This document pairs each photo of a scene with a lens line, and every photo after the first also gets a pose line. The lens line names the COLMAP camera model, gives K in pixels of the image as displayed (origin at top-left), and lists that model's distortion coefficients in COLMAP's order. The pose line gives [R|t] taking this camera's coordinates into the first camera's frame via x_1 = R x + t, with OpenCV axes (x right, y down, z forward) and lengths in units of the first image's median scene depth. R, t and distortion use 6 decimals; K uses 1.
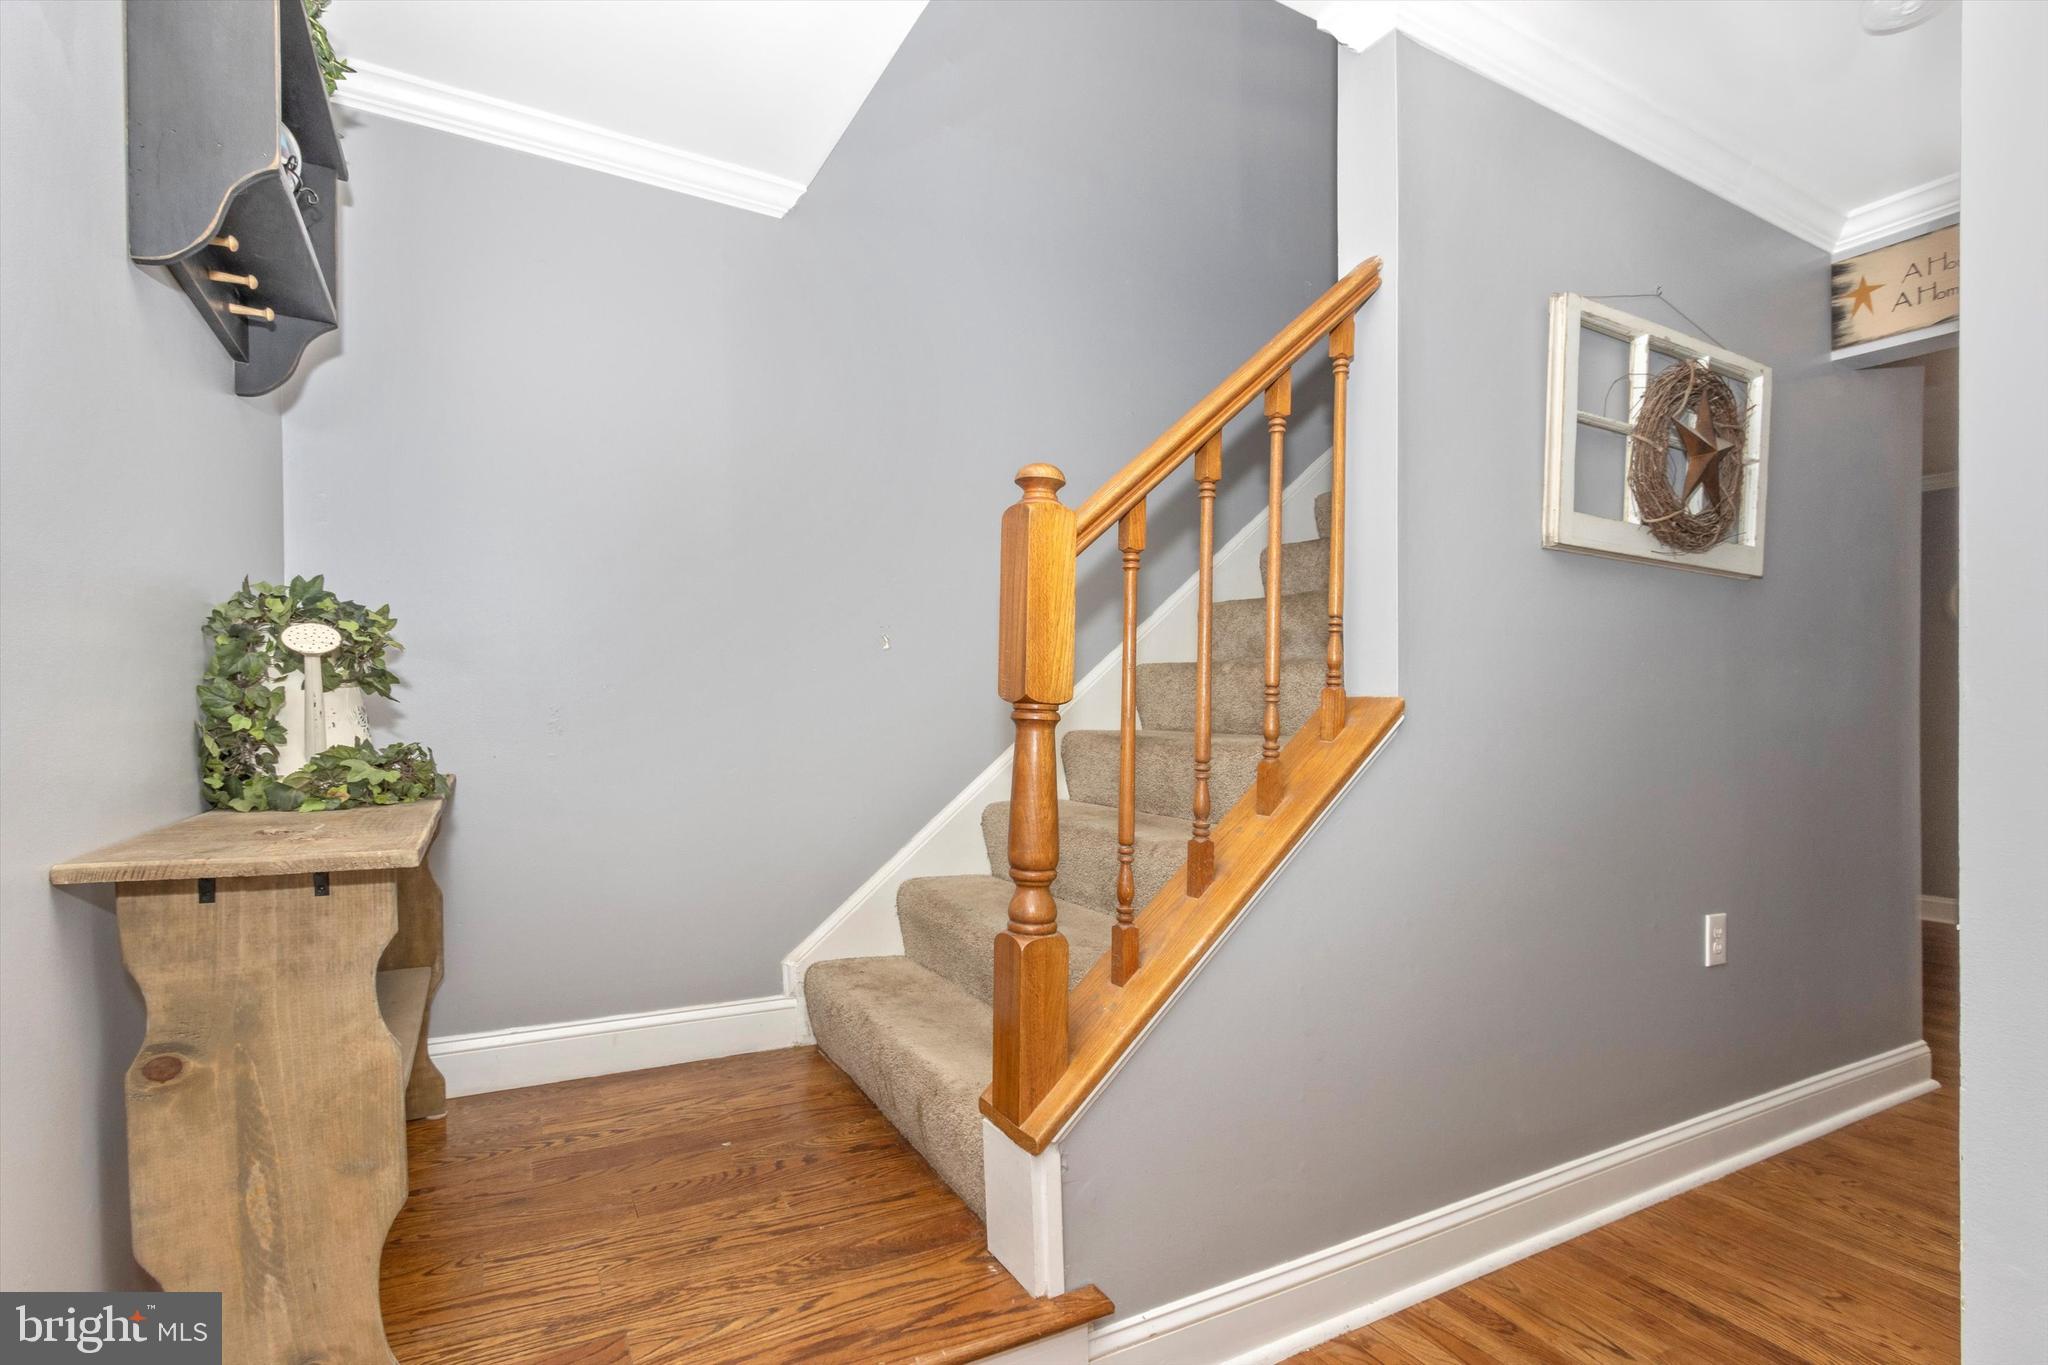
lens RADIAL K [[913.2, 0, 1019.7], [0, 913.2, 708.3], [0, 0, 1]] dist [-0.003669, -0.000547]
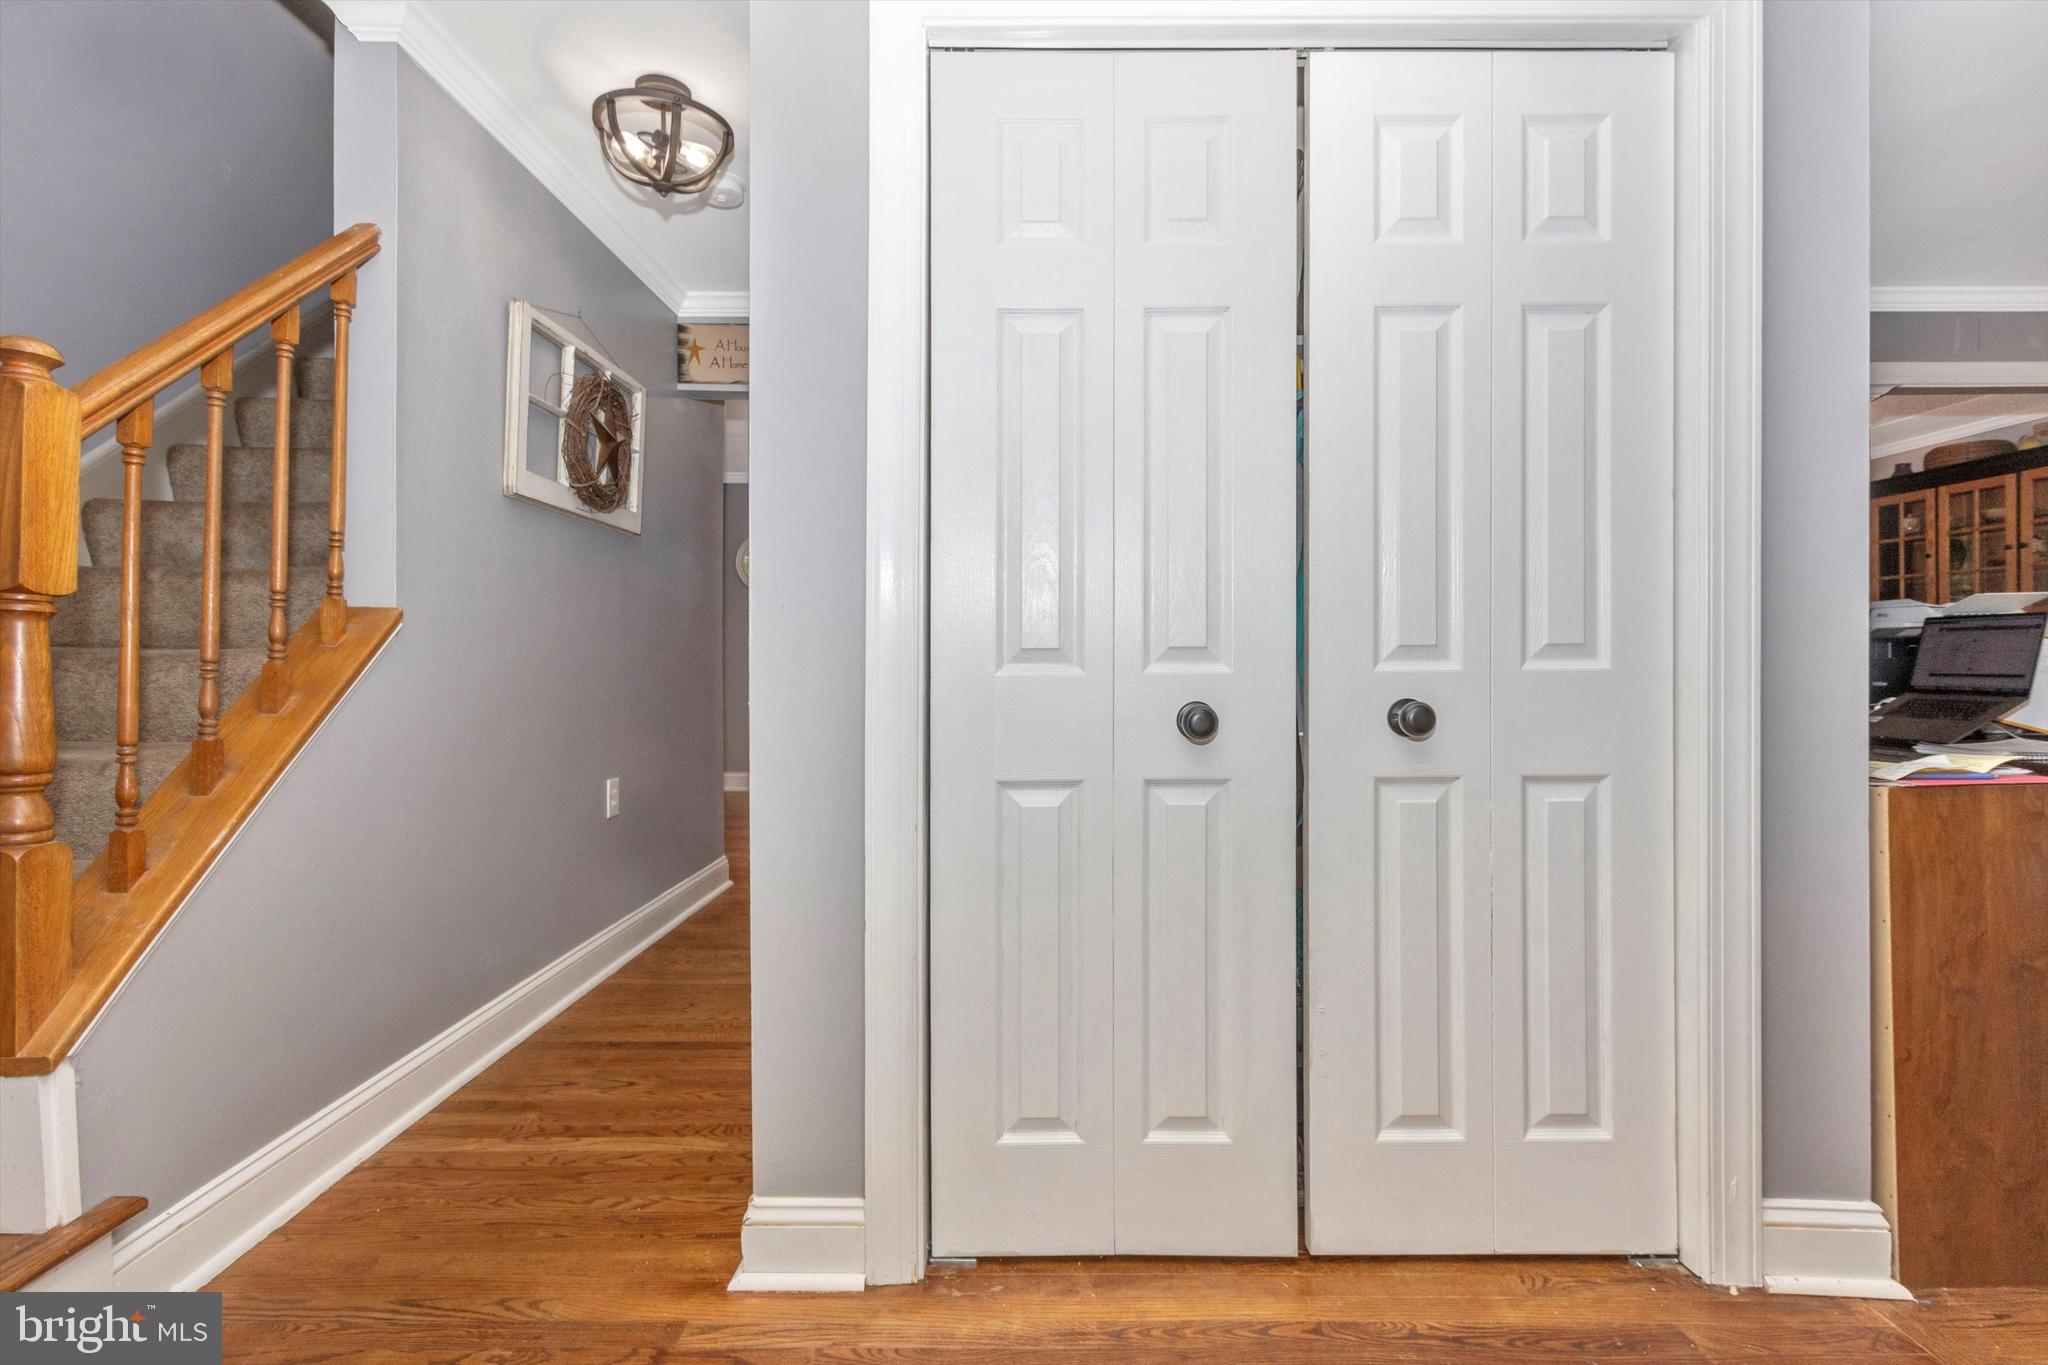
lens RADIAL K [[943.2, 0, 1008.1], [0, 943.2, 648.5], [0, 0, 1]] dist [0.000572, 0.000078]
pose [[0.472046, -0.004896, 0.881560, -0.253741], [0.002167, 0.999988, 0.004393, 0.033165], [-0.881571, -0.000163, 0.472051, -0.236421]]
